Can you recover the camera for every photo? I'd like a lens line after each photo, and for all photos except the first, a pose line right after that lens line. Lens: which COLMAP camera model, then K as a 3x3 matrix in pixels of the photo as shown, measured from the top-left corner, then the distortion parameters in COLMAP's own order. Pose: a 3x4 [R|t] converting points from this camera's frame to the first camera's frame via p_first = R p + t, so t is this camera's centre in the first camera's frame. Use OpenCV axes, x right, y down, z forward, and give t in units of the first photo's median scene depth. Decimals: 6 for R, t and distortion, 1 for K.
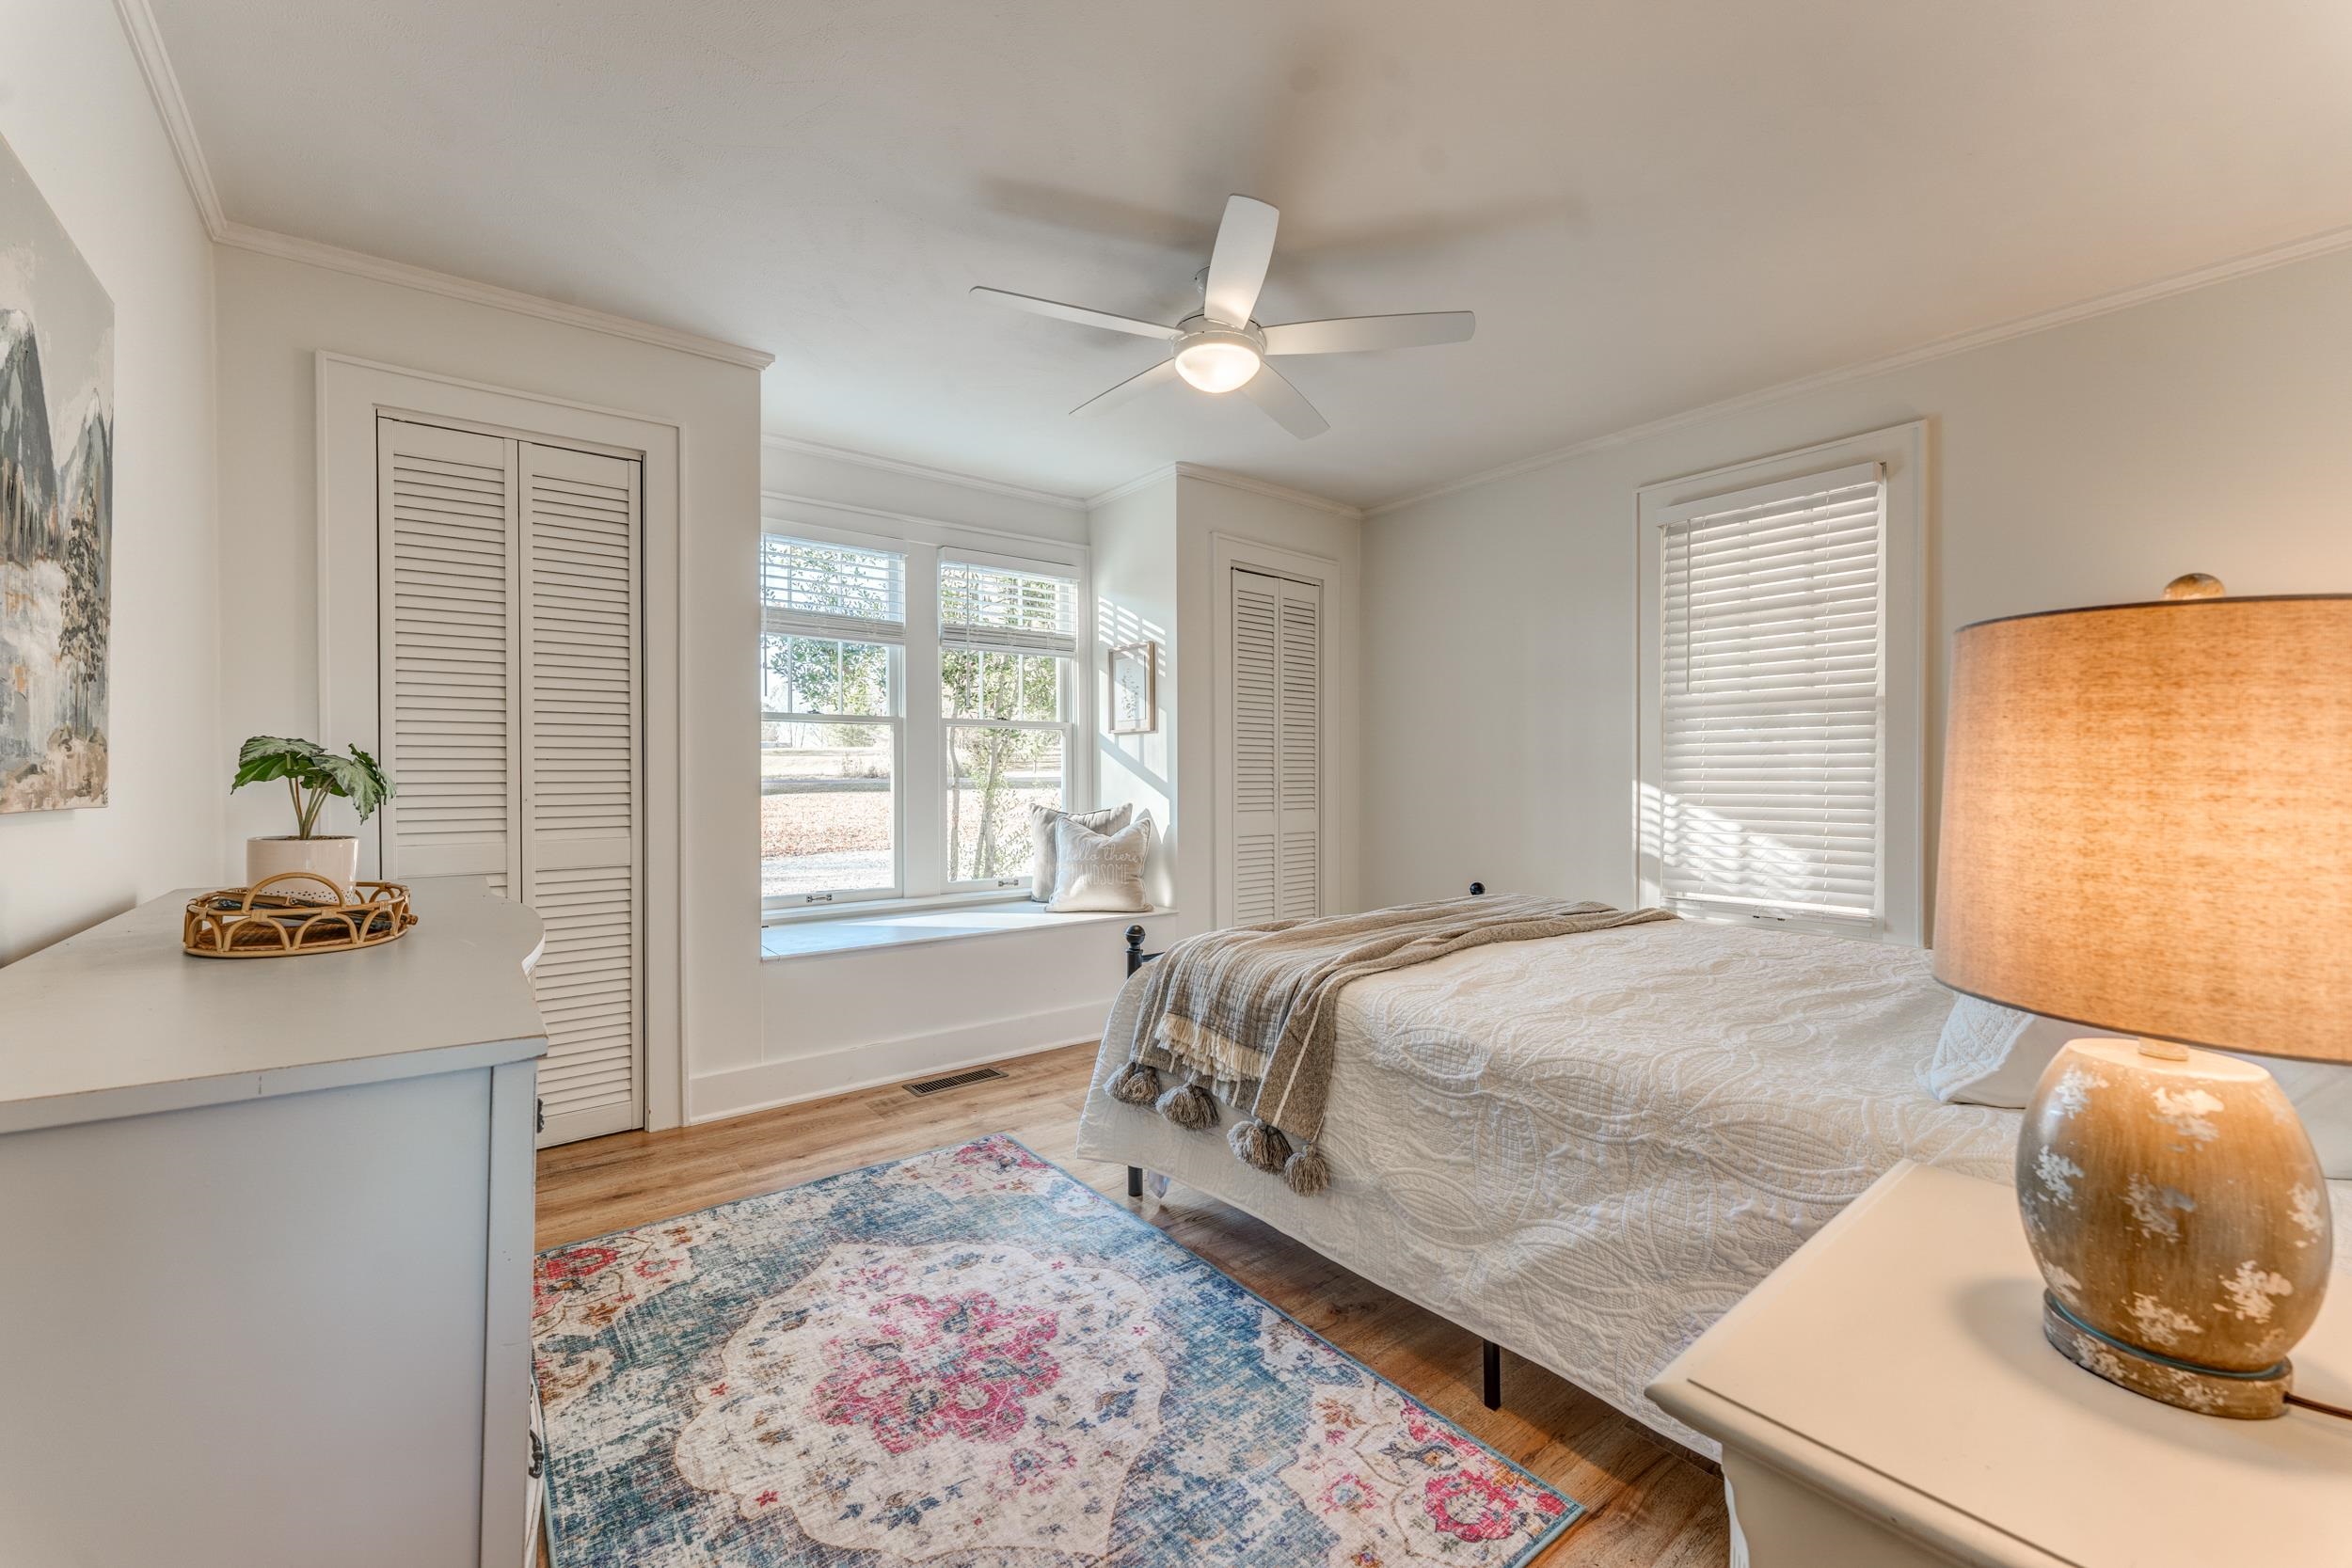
lens RADIAL K [[956.6, 0, 1179.0], [0, 956.6, 779.9], [0, 0, 1]] dist [-0.001516, -0.000320]
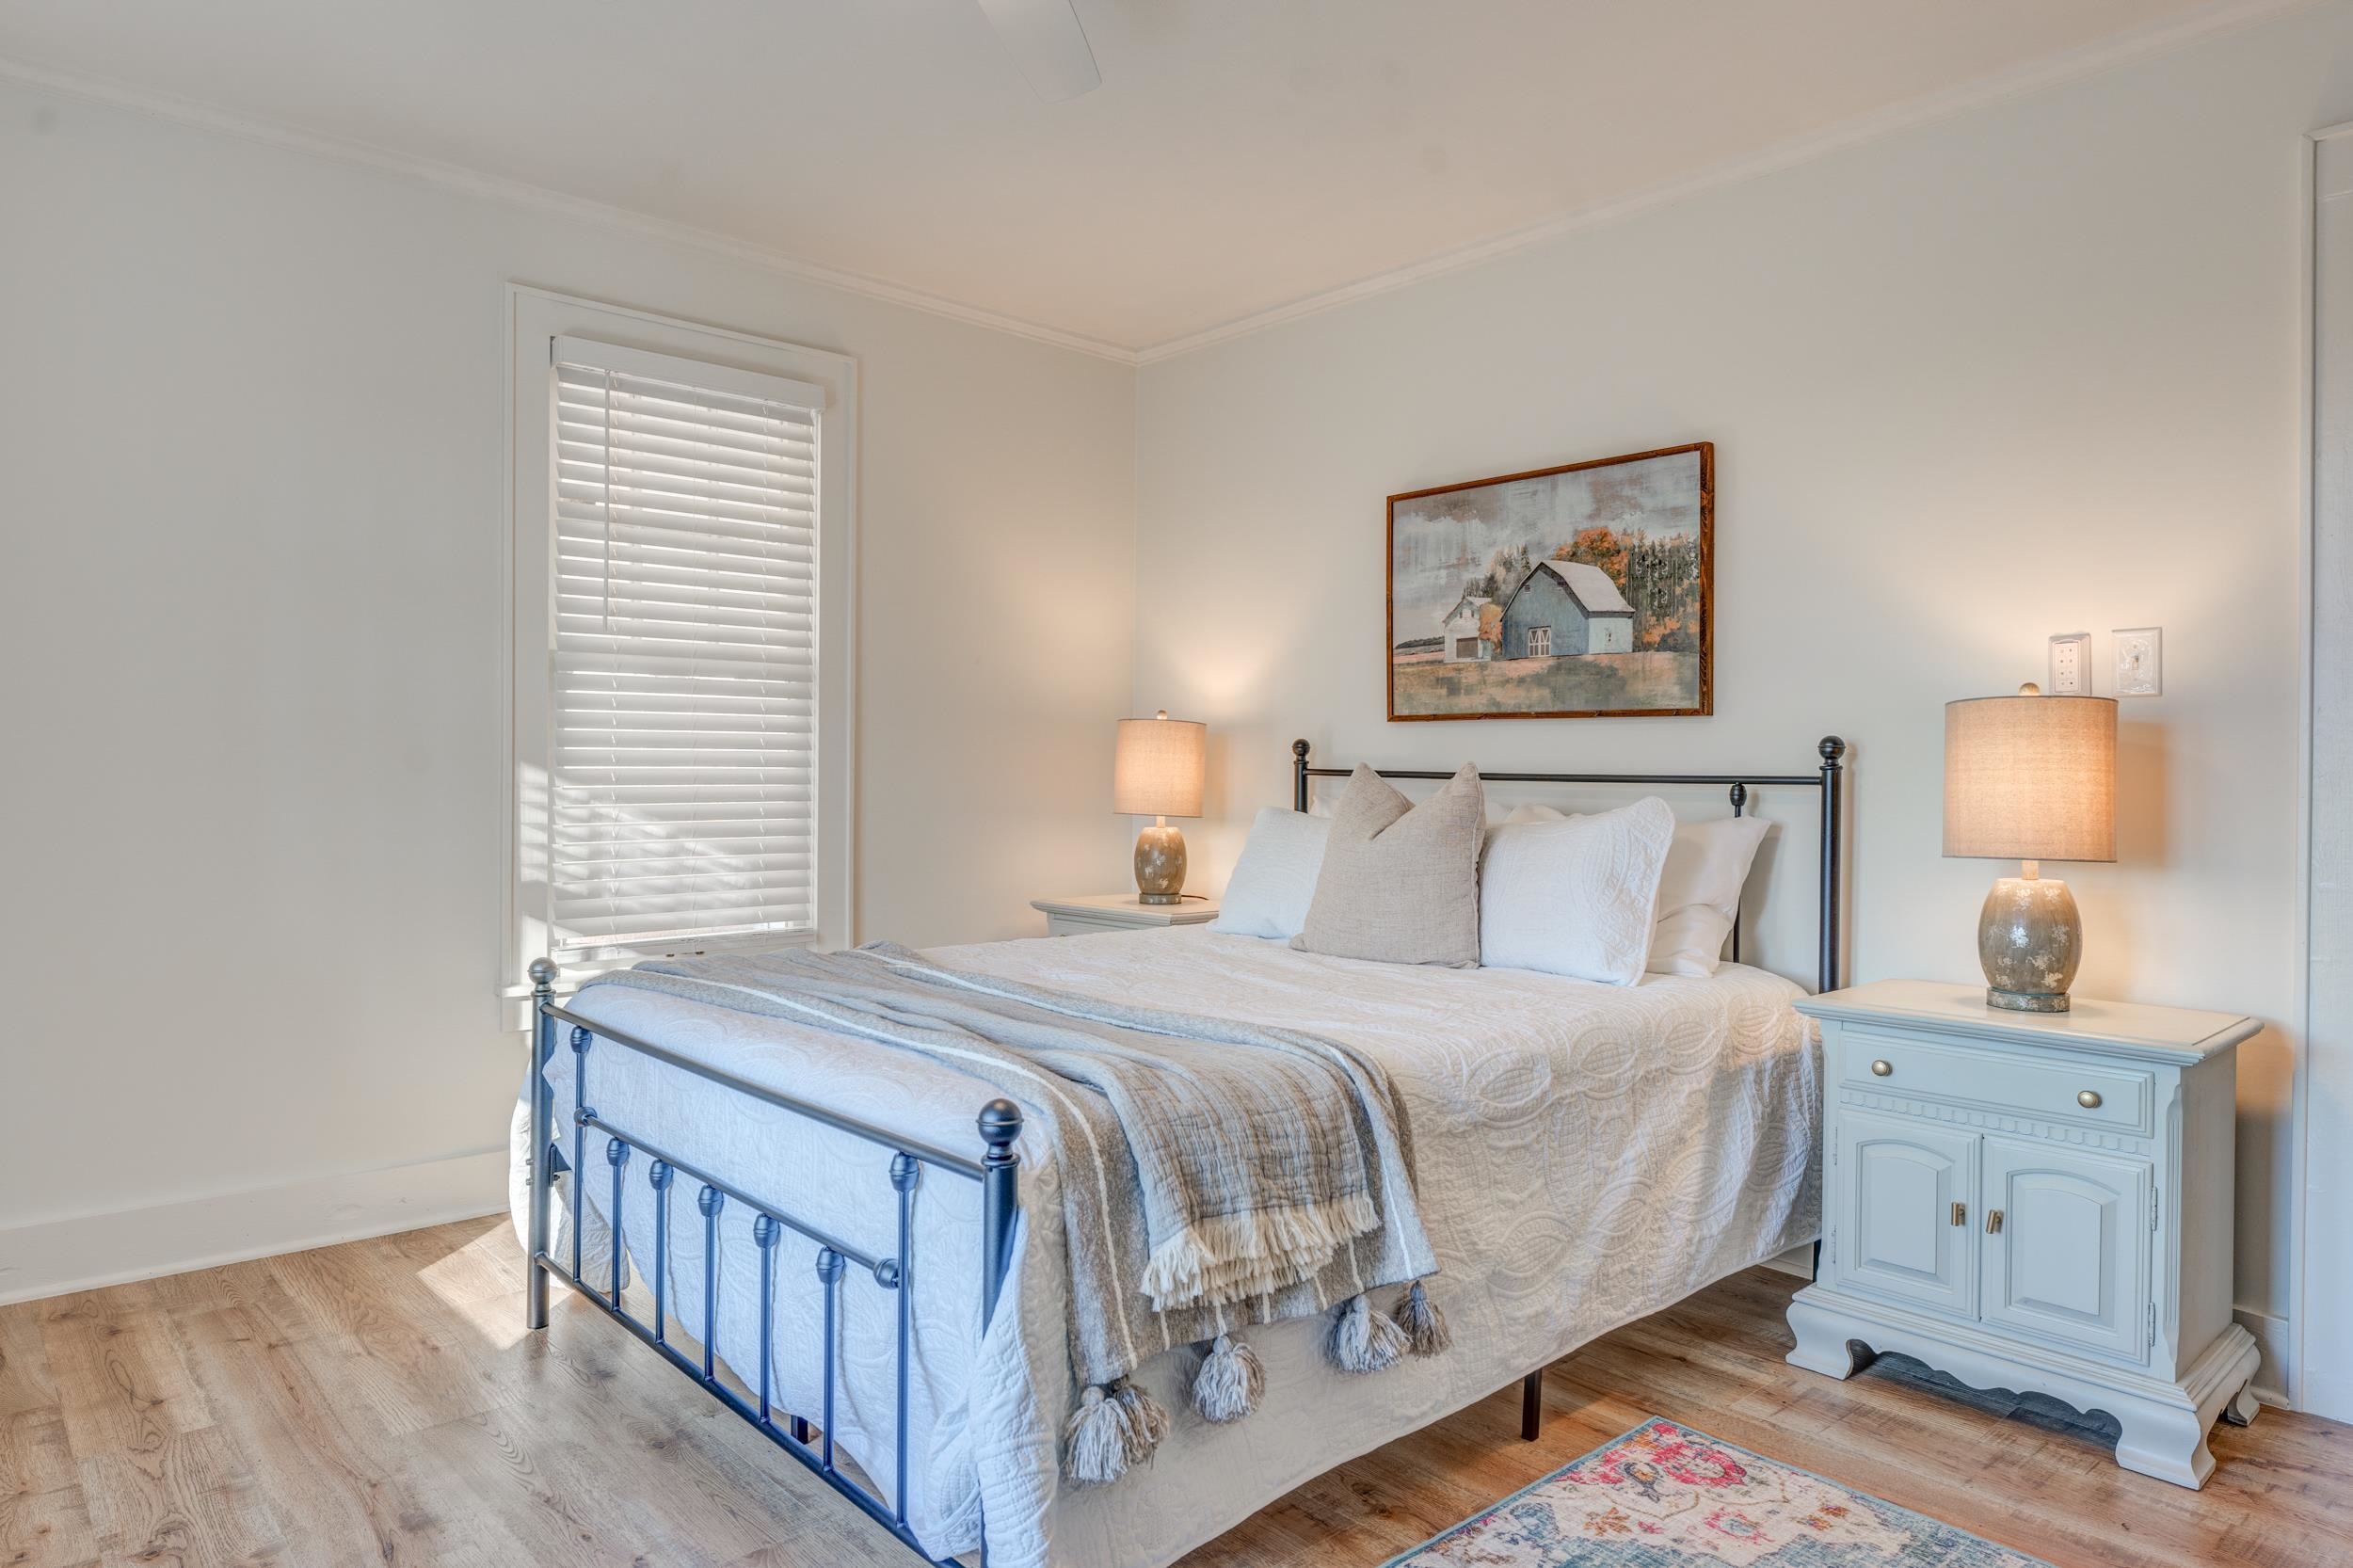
lens RADIAL K [[1427.4, 0, 1178.4], [0, 1427.4, 784.3], [0, 0, 1]] dist [-0.009591, -0.000155]
pose [[-0.072914, -0.006538, 0.997317, -0.950363], [-0.004719, 0.999970, 0.006210, 0.012778], [-0.997327, -0.004254, -0.072942, 1.344396]]
